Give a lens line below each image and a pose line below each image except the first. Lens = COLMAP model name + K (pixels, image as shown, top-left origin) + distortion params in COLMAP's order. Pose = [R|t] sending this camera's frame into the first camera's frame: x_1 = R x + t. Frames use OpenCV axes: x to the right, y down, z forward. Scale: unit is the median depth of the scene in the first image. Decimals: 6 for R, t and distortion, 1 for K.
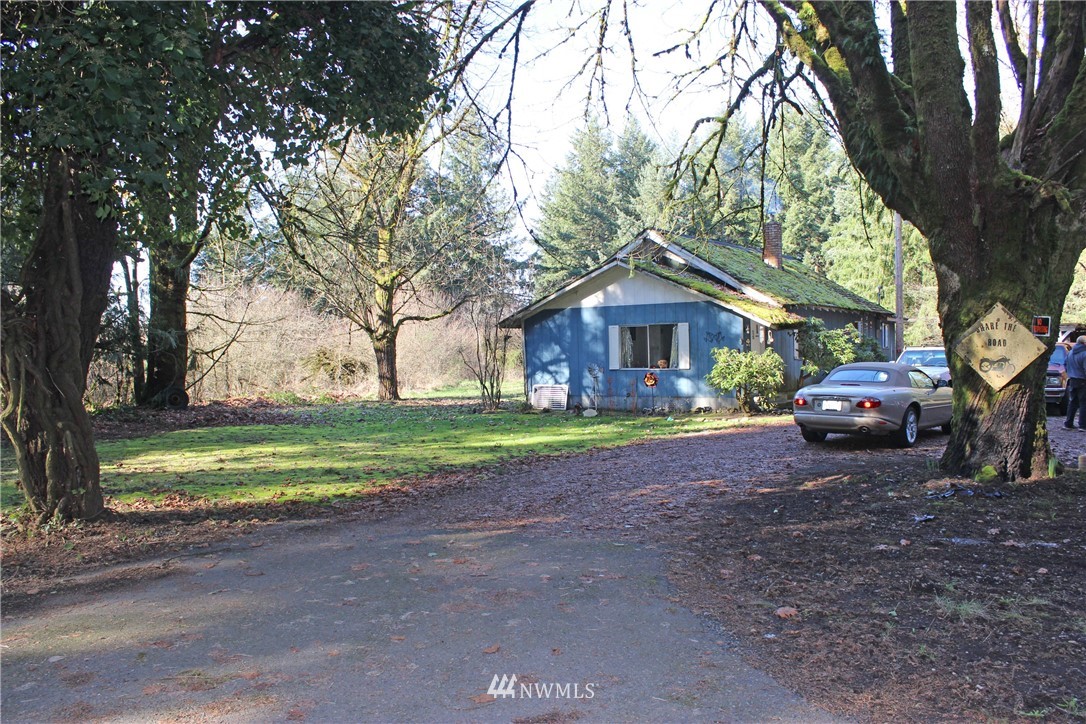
lens RADIAL K [[918.5, 0, 548.4], [0, 918.5, 380.5], [0, 0, 1]] dist [-0.182459, 0.166756]
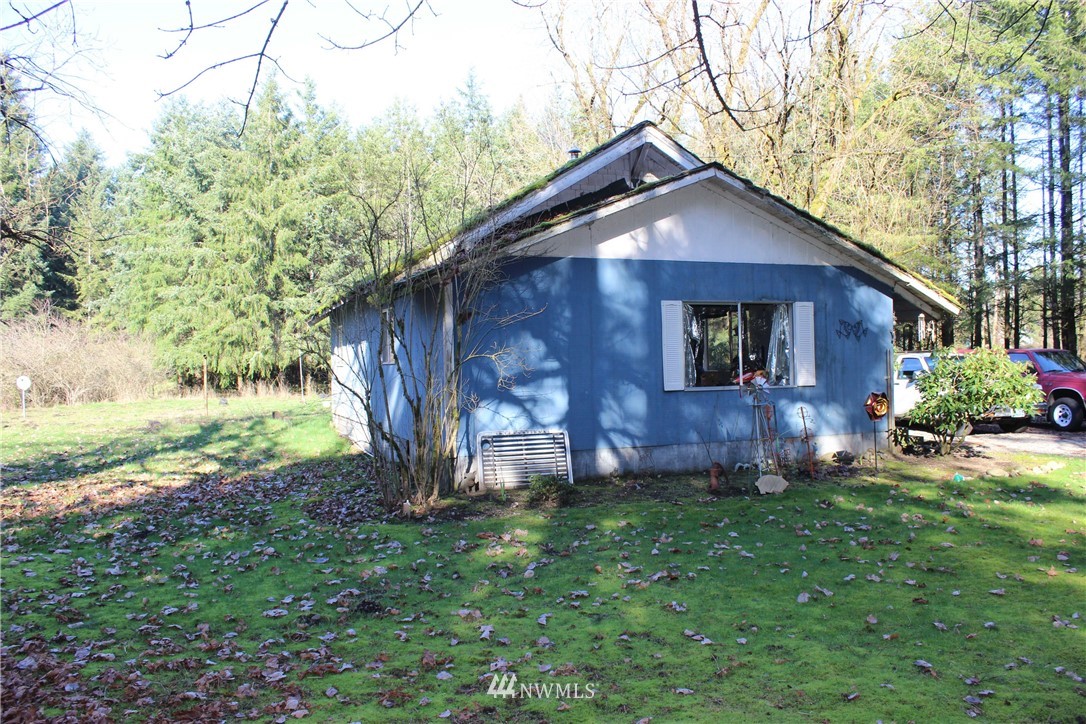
lens RADIAL K [[918.5, 0, 548.4], [0, 918.5, 380.5], [0, 0, 1]] dist [-0.182459, 0.166756]
pose [[0.558566, -0.006248, 0.829437, -0.309337], [0.034438, 0.999284, -0.015664, -0.010090], [-0.828745, 0.037313, 0.558381, 0.656223]]
